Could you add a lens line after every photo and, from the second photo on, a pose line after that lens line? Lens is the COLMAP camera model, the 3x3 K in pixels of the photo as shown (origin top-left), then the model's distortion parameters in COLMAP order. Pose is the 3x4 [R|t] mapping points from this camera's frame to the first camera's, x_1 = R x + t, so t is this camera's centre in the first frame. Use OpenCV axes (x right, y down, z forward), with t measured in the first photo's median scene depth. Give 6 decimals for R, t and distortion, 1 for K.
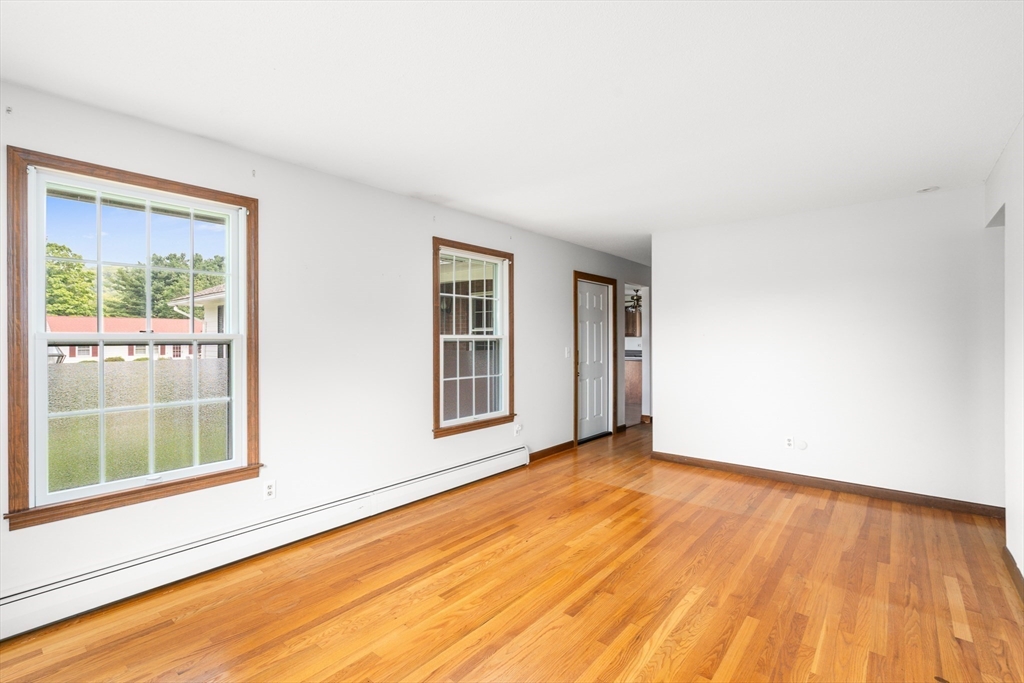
lens RADIAL K [[465.7, 0, 506.5], [0, 465.7, 340.2], [0, 0, 1]] dist [-0.000013, 0.000390]
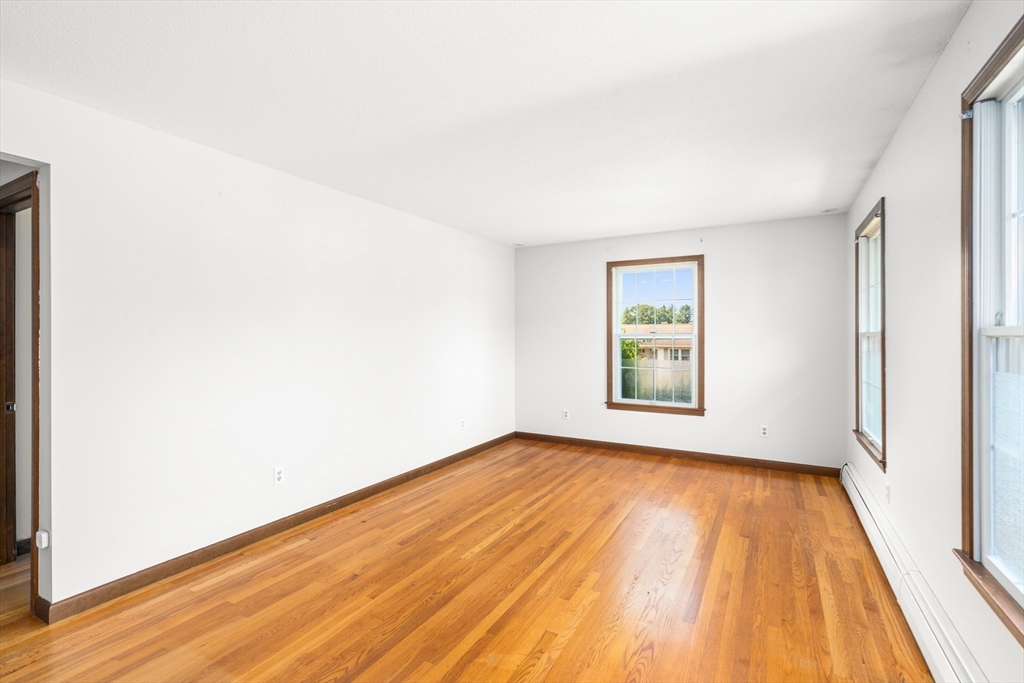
lens RADIAL K [[469.1, 0, 508.2], [0, 469.1, 334.5], [0, 0, 1]] dist [-0.003193, 0.000807]
pose [[-0.982745, 0.002868, -0.184946, 0.479704], [0.002679, 0.999996, 0.001272, -0.008178], [0.184949, 0.000755, -0.982748, 1.971972]]
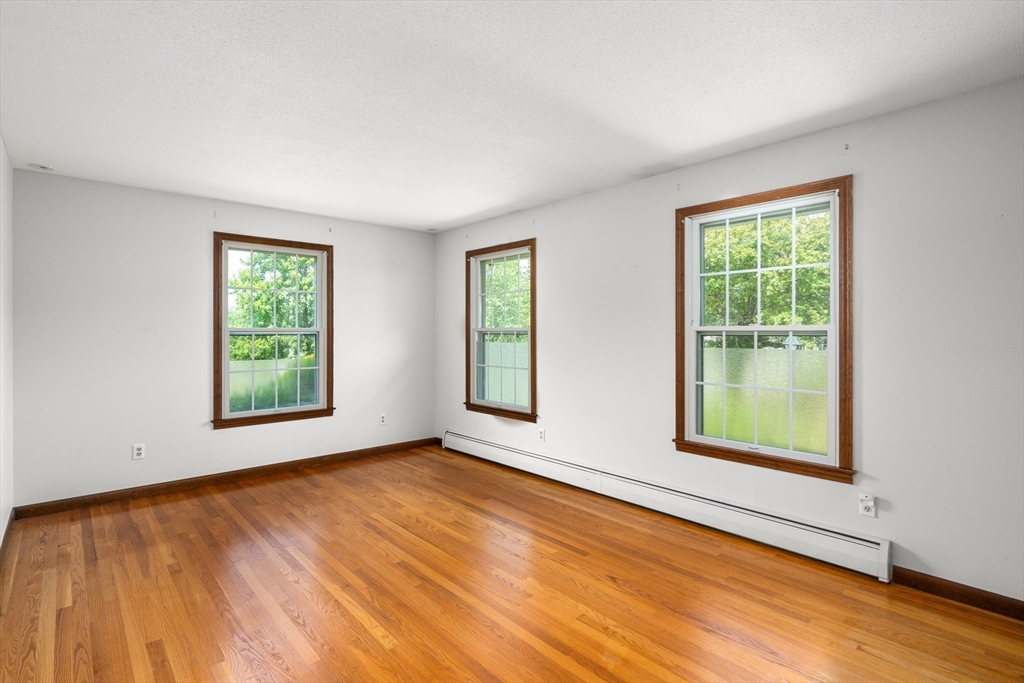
lens RADIAL K [[494.5, 0, 510.1], [0, 494.5, 333.0], [0, 0, 1]] dist [-0.000893, 0.001423]
pose [[-0.134964, 0.005391, -0.990836, 1.126367], [-0.002892, 0.999979, 0.005835, -0.005130], [0.990846, 0.003653, -0.134945, 1.211897]]
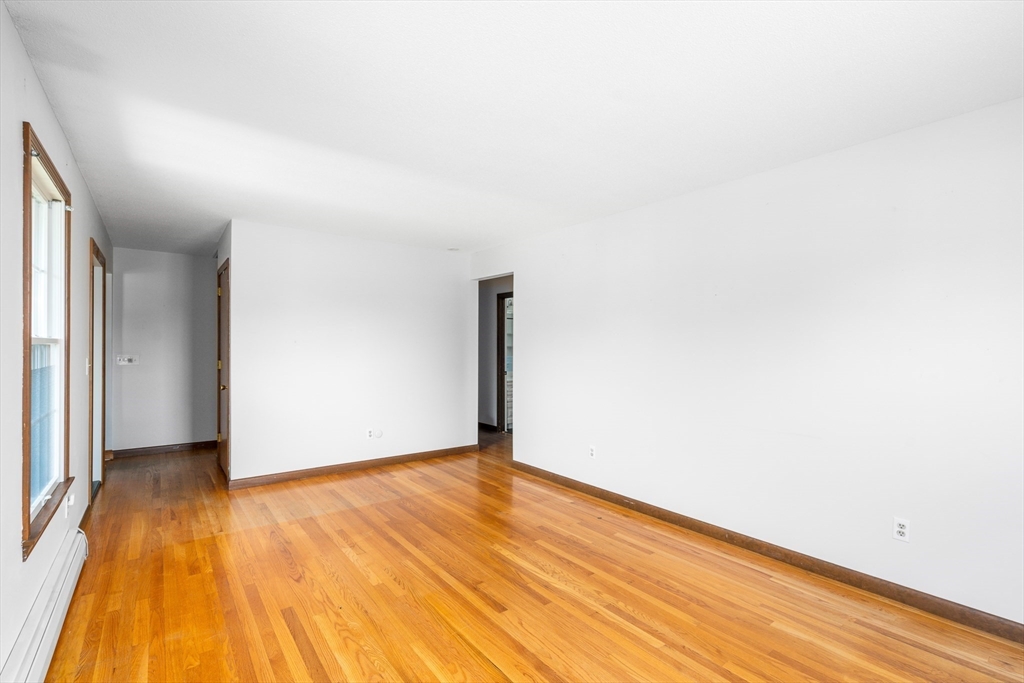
lens RADIAL K [[465.7, 0, 506.5], [0, 465.7, 340.2], [0, 0, 1]] dist [-0.000013, 0.000390]
pose [[0.222634, 0.013095, 0.974814, -0.741857], [-0.000019, 0.999910, -0.013427, -0.001901], [-0.974902, 0.002971, 0.222614, 0.635183]]
